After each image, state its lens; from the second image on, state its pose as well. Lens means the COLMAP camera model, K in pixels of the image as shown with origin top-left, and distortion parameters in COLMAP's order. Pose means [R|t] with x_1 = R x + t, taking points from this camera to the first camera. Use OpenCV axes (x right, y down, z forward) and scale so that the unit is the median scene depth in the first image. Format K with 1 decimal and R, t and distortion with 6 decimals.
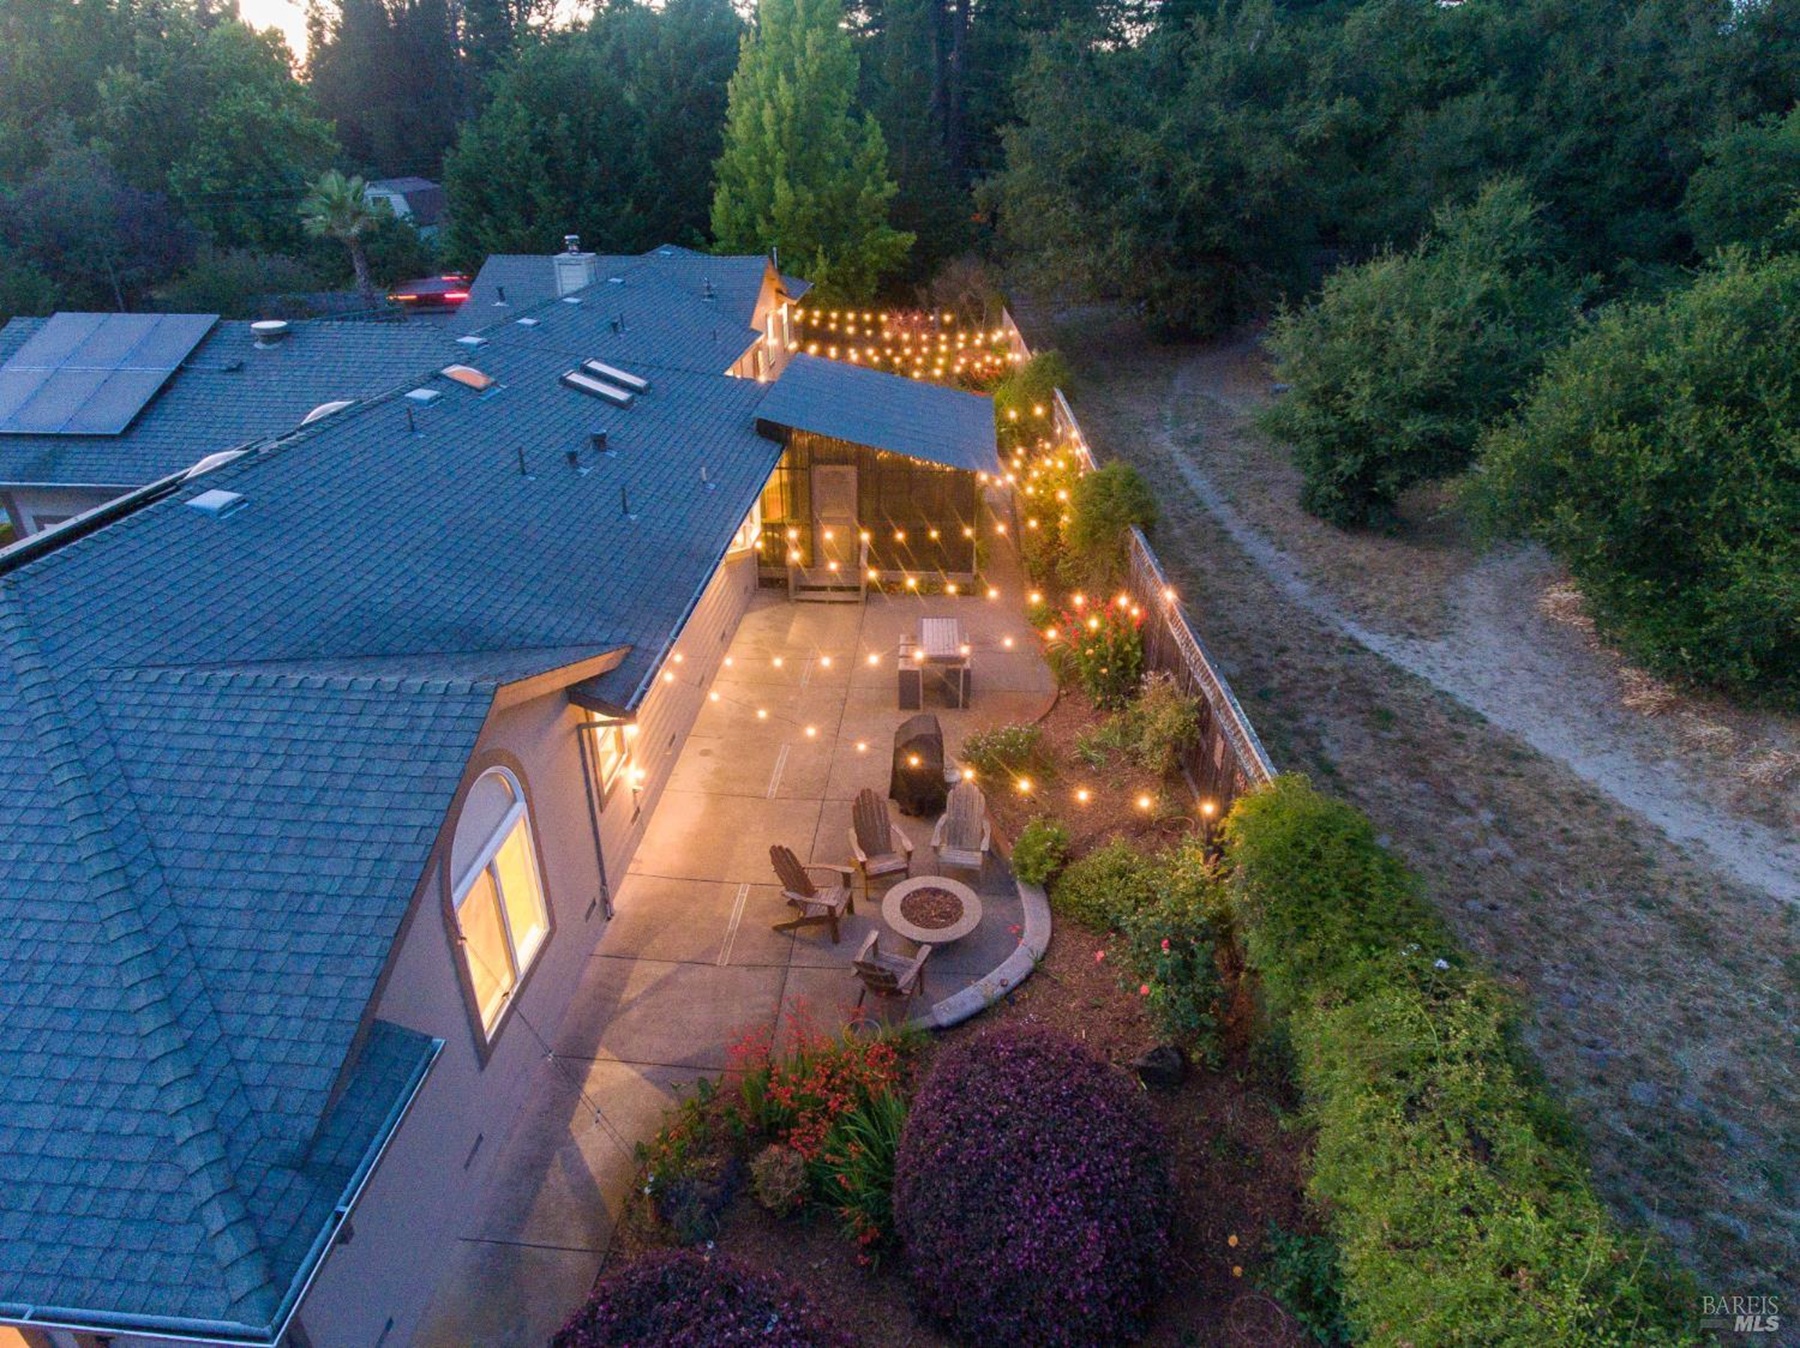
lens RADIAL K [[1056.4, 0, 883.5], [0, 1056.4, 673.3], [0, 0, 1]] dist [-0.005751, 0.000750]
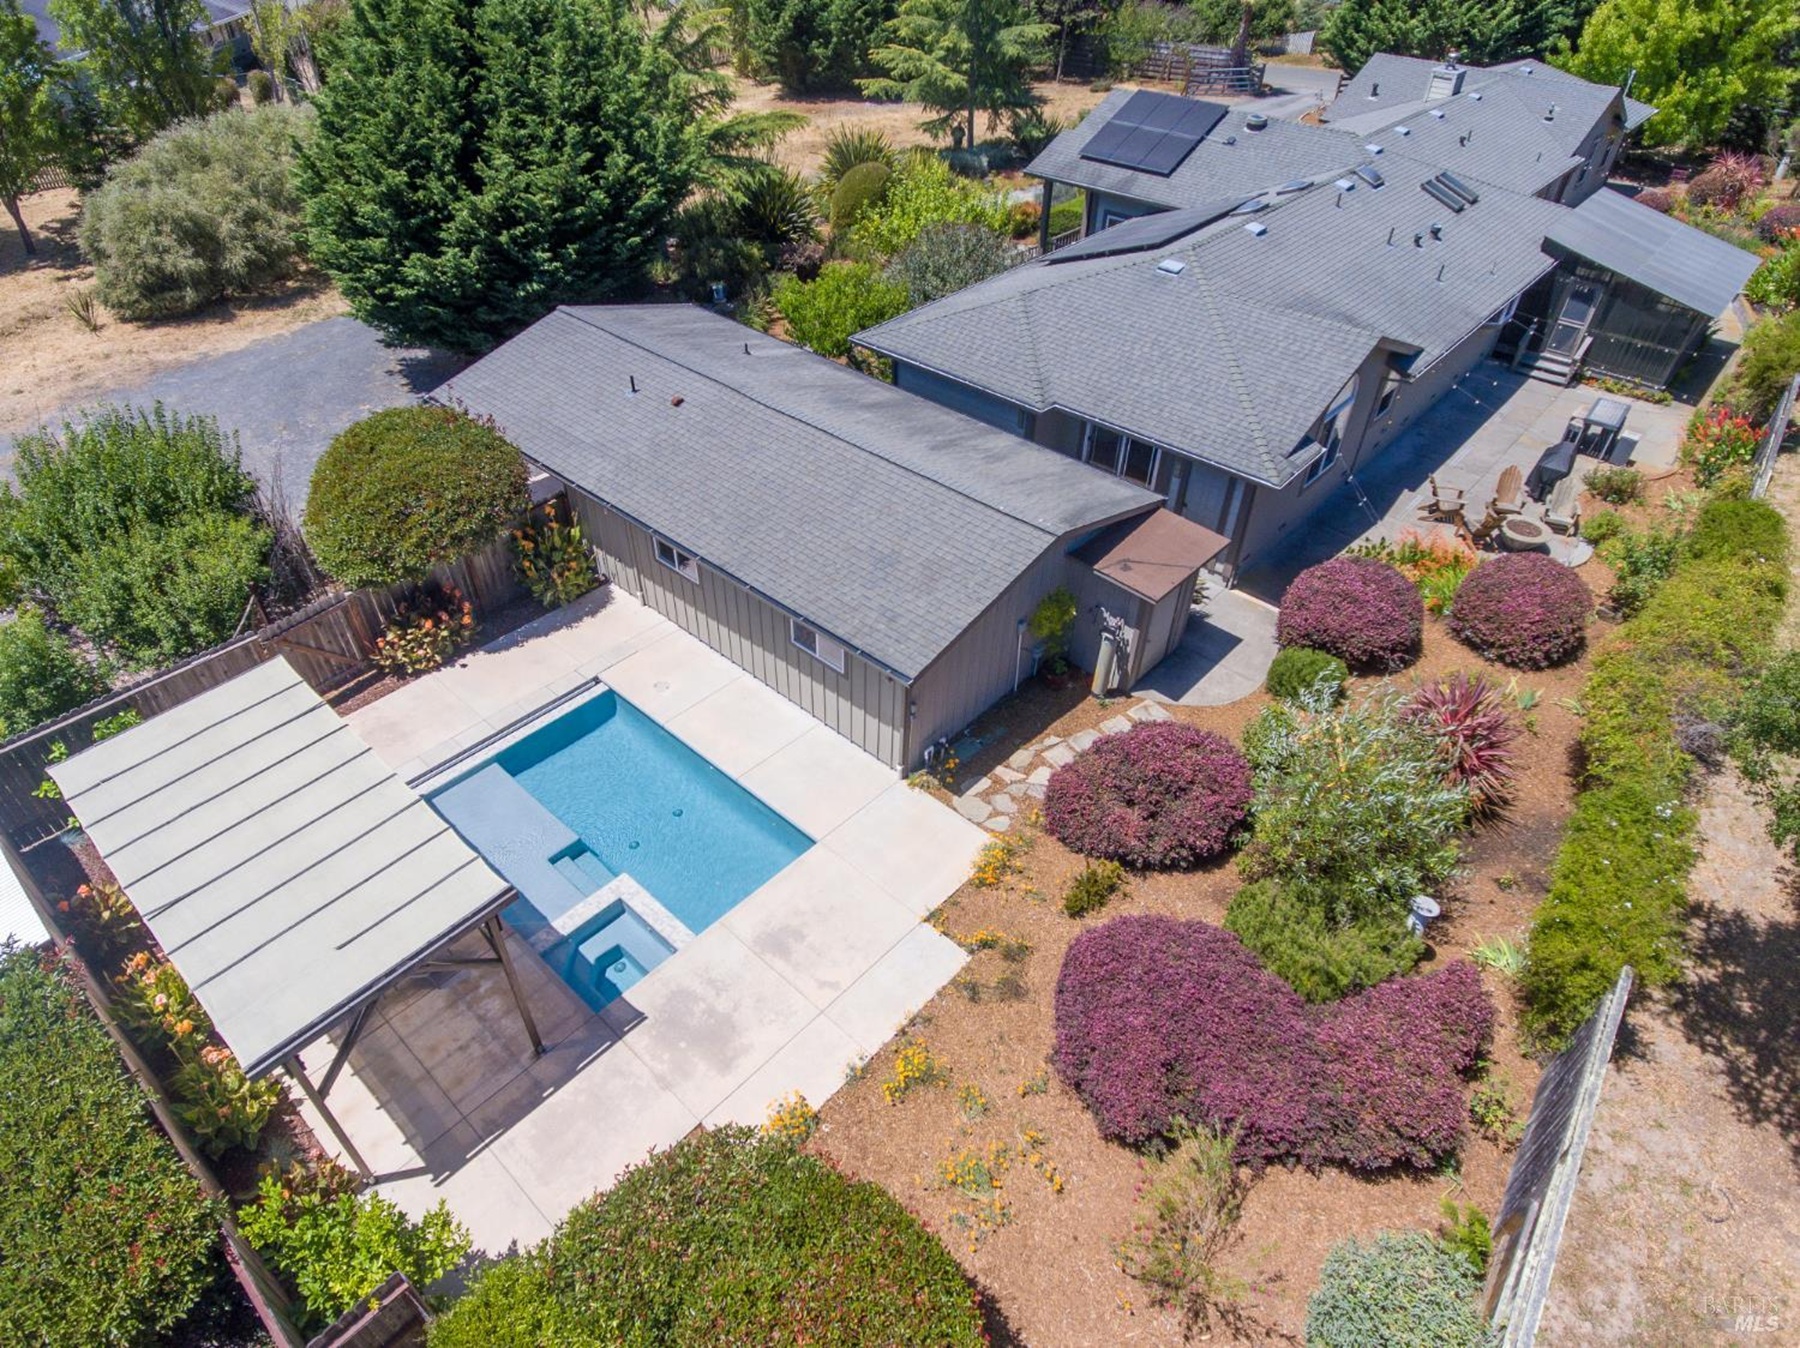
lens RADIAL K [[1056.4, 0, 883.5], [0, 1056.4, 673.3], [0, 0, 1]] dist [-0.005751, 0.000750]
pose [[0.790109, 0.403873, -0.461101, 0.080761], [-0.298729, 0.910575, 0.285682, 0.188062], [0.535246, -0.087976, 0.840102, -0.875863]]
